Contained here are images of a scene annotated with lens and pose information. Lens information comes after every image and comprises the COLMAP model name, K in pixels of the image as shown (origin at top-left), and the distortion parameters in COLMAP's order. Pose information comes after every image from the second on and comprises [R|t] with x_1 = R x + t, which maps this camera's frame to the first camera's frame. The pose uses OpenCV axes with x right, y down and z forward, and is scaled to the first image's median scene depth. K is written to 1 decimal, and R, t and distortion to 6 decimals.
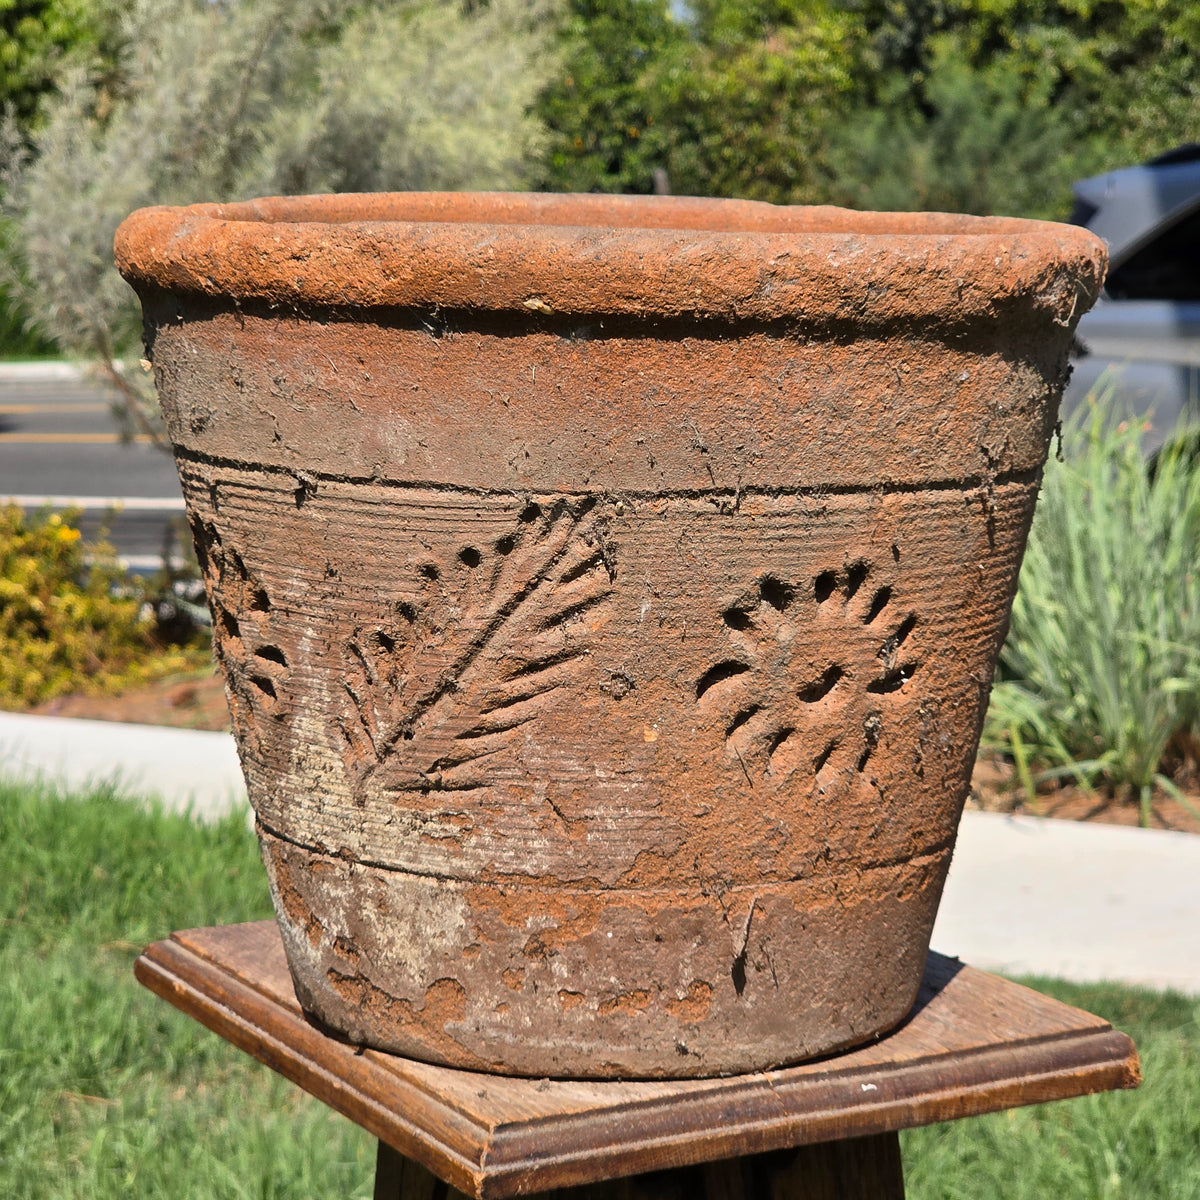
lens RADIAL K [[3352.0, 0, 630.9], [0, 3352.0, 535.3], [0, 0, 1]] dist [-0.509612, 6.950055]
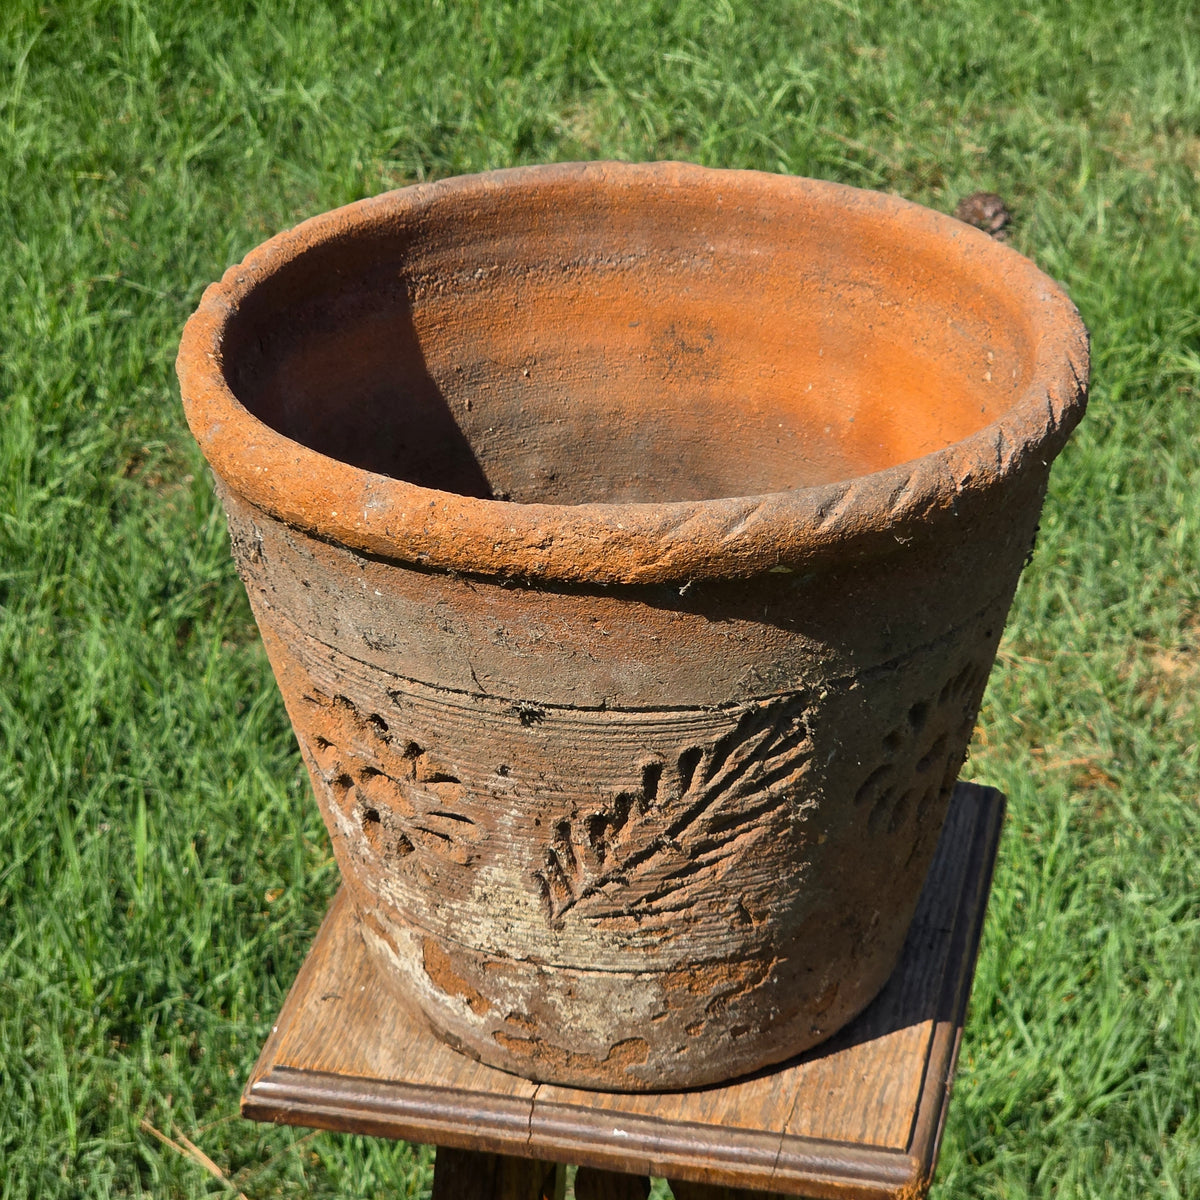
lens RADIAL K [[3344.6, 0, 600.5], [0, 3344.6, 534.8], [0, 0, 1]] dist [-0.171644, 2.132753]
pose [[0.731732, 0.313143, -0.605401, 0.633010], [-0.081262, 0.921960, 0.378664, -0.415325], [0.676731, -0.227884, 0.700074, 0.219031]]
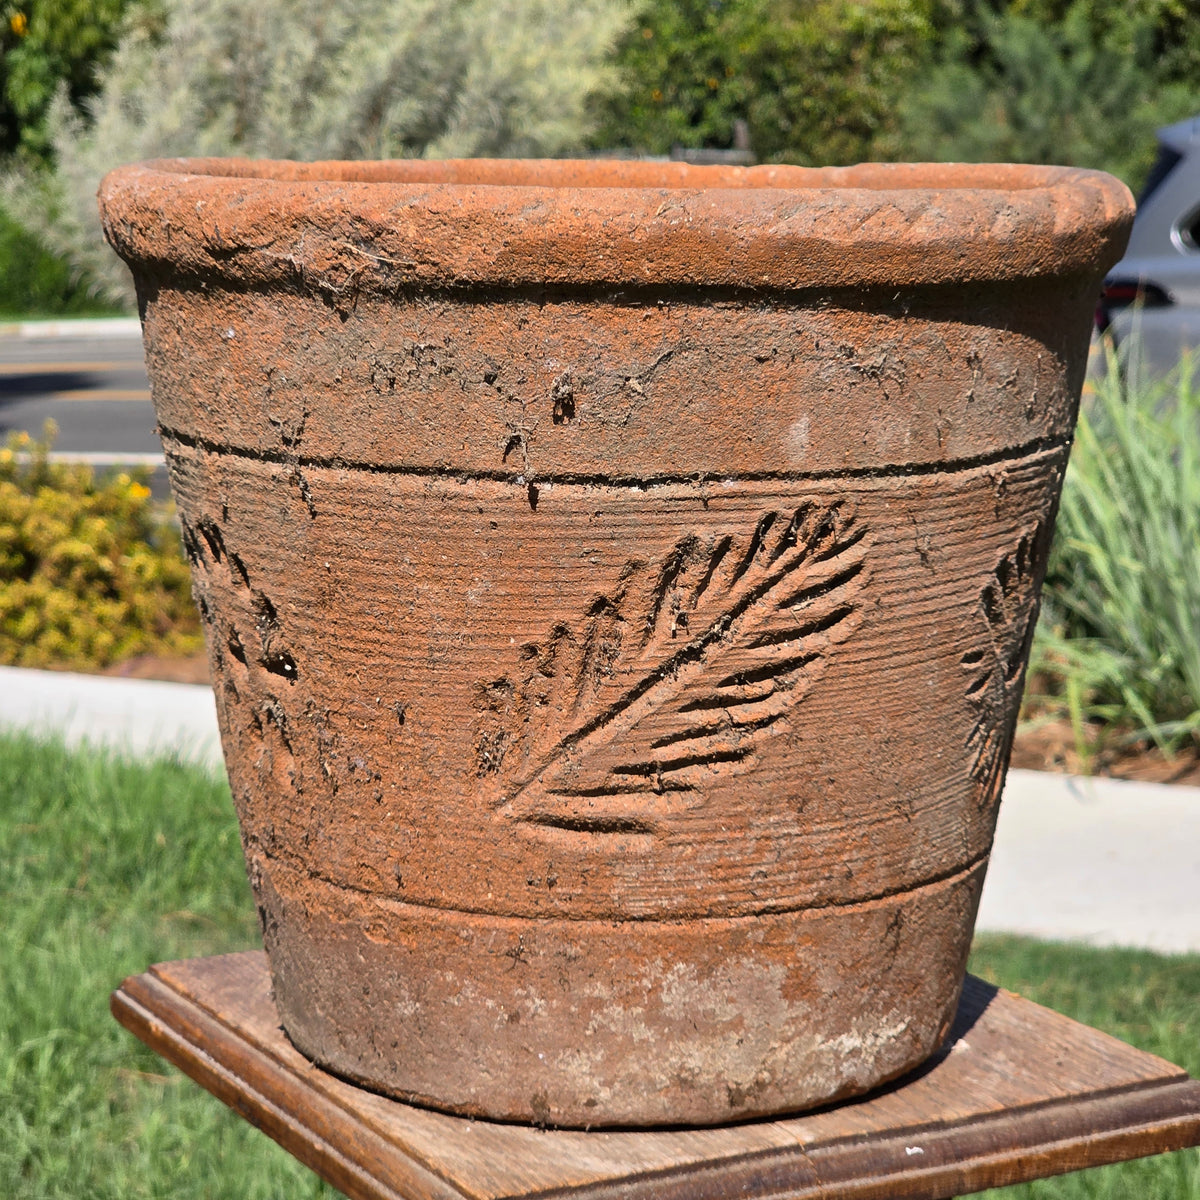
lens RADIAL K [[3341.3, 0, 599.1], [0, 3341.3, 490.4], [0, 0, 1]] dist [-0.062332, 0.179581]
pose [[0.999388, -0.005247, -0.034579, 0.017416], [0.005273, 0.999986, 0.000653, -0.010607], [0.034575, -0.000835, 0.999402, 0.095483]]
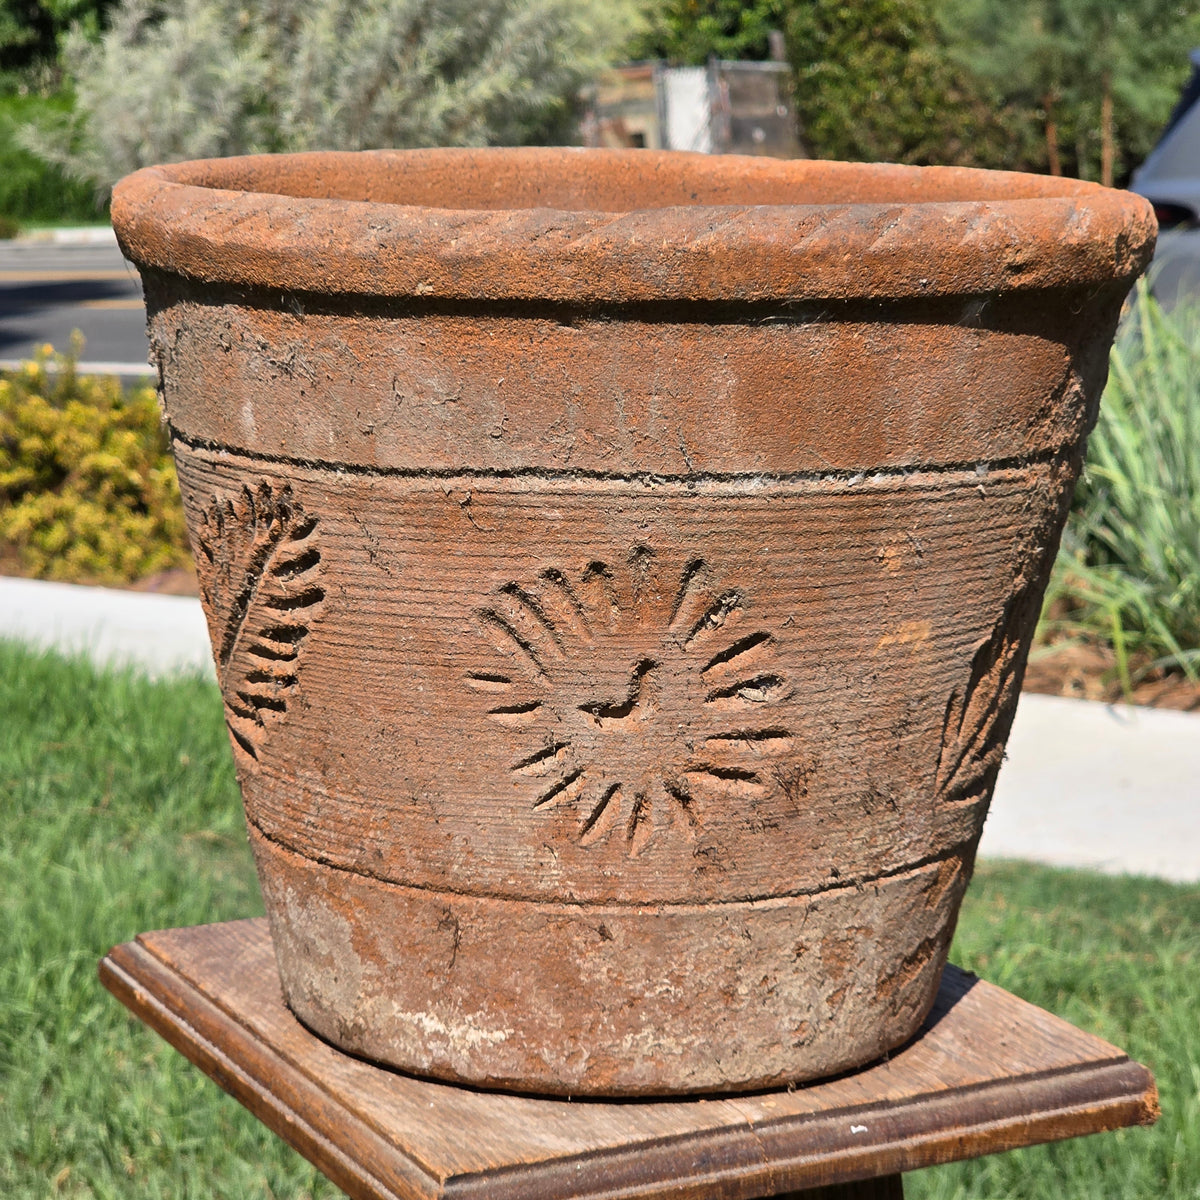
lens RADIAL K [[3343.7, 0, 600.0], [0, 3343.7, 600.0], [0, 0, 1]] dist [-0.123040, 1.505223]
pose [[0.999001, 0.006101, -0.044278, 0.036179], [-0.003410, 0.998157, 0.060584, -0.034432], [0.044566, -0.060373, 0.997181, 0.068246]]
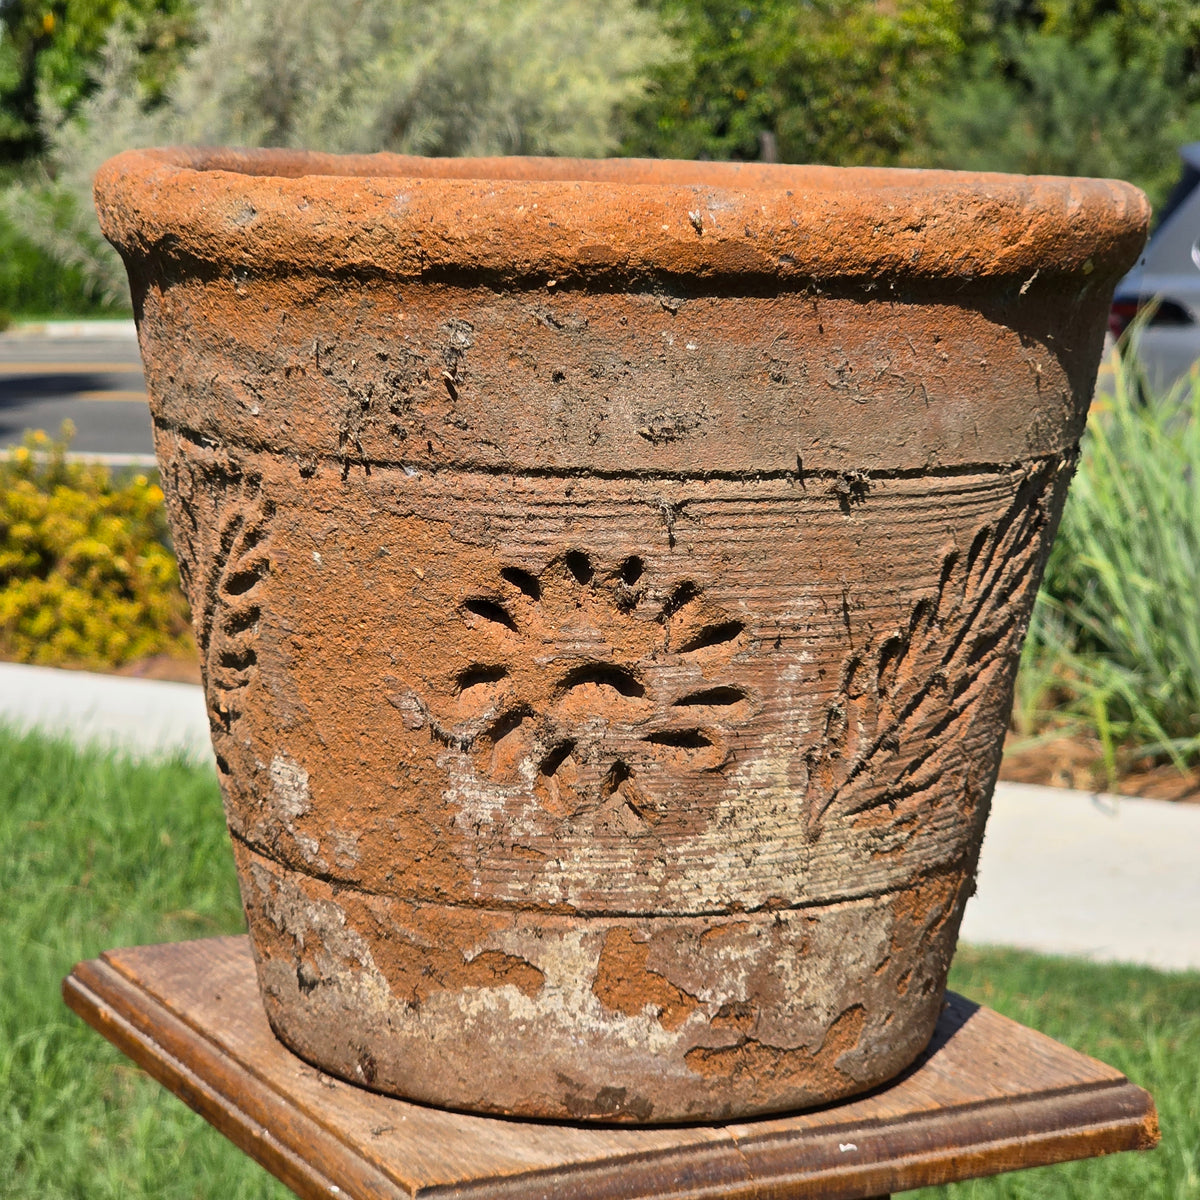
lens RADIAL K [[3344.6, 0, 600.5], [0, 3344.6, 534.8], [0, 0, 1]] dist [-0.171644, 2.132753]
pose [[0.999091, 0.011758, -0.040986, 0.036411], [-0.011313, 0.999875, 0.011078, -0.007121], [0.041111, -0.010604, 0.999098, 0.093496]]
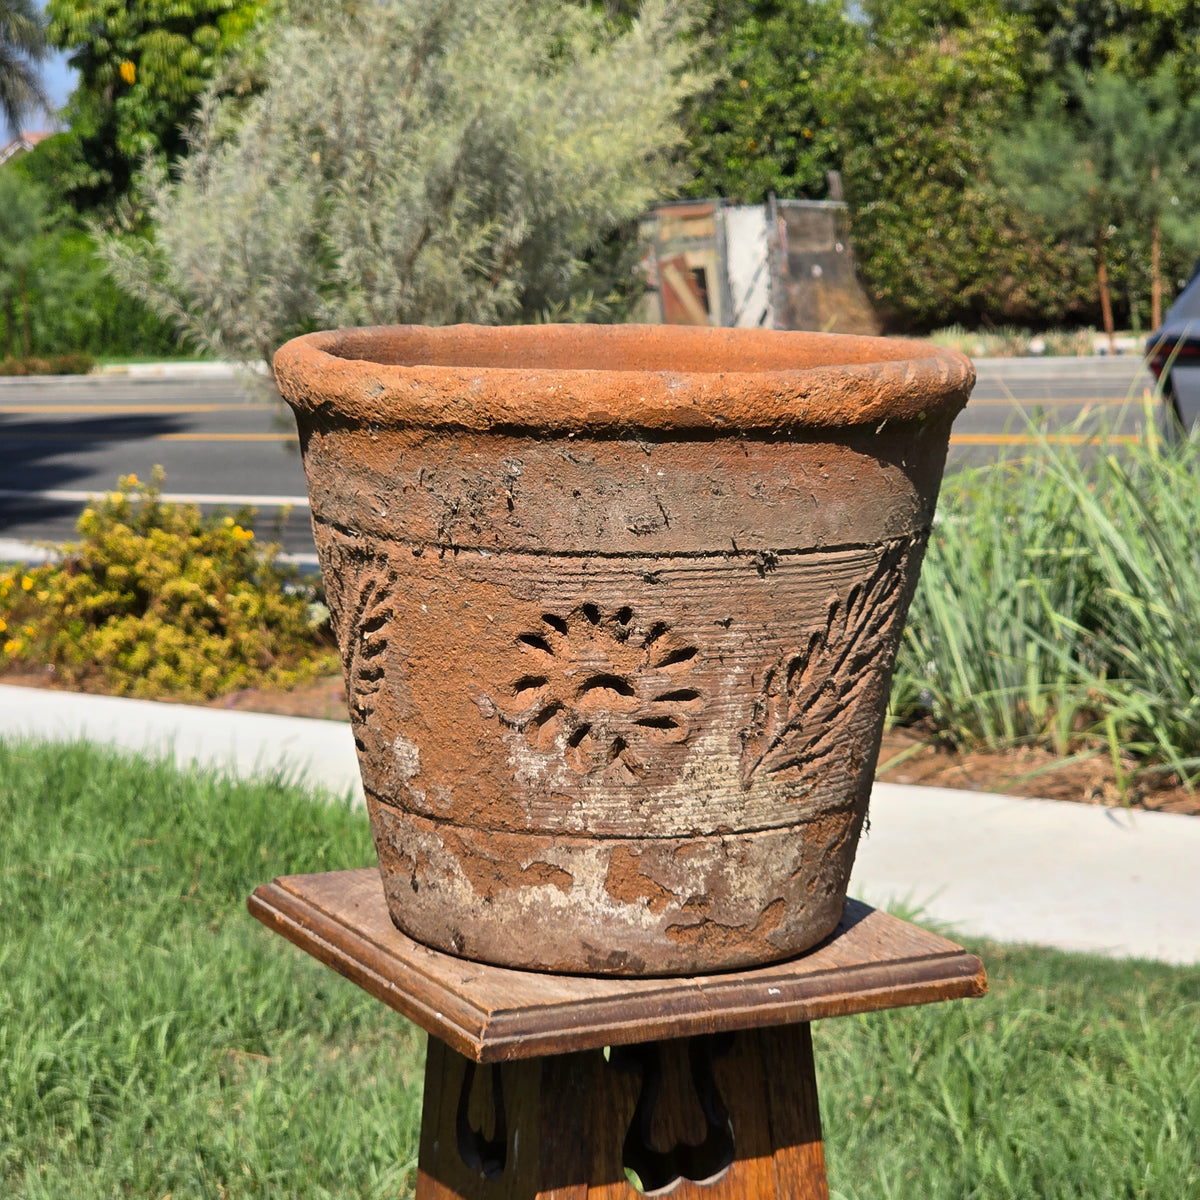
lens RADIAL K [[3352.0, 0, 630.9], [0, 3352.0, 535.3], [0, 0, 1]] dist [-0.509612, 6.950055]
pose [[0.998510, 0.003523, -0.054452, 0.078849], [-0.003434, 0.999993, 0.001724, -0.021017], [0.054458, -0.001534, 0.998515, -0.332995]]
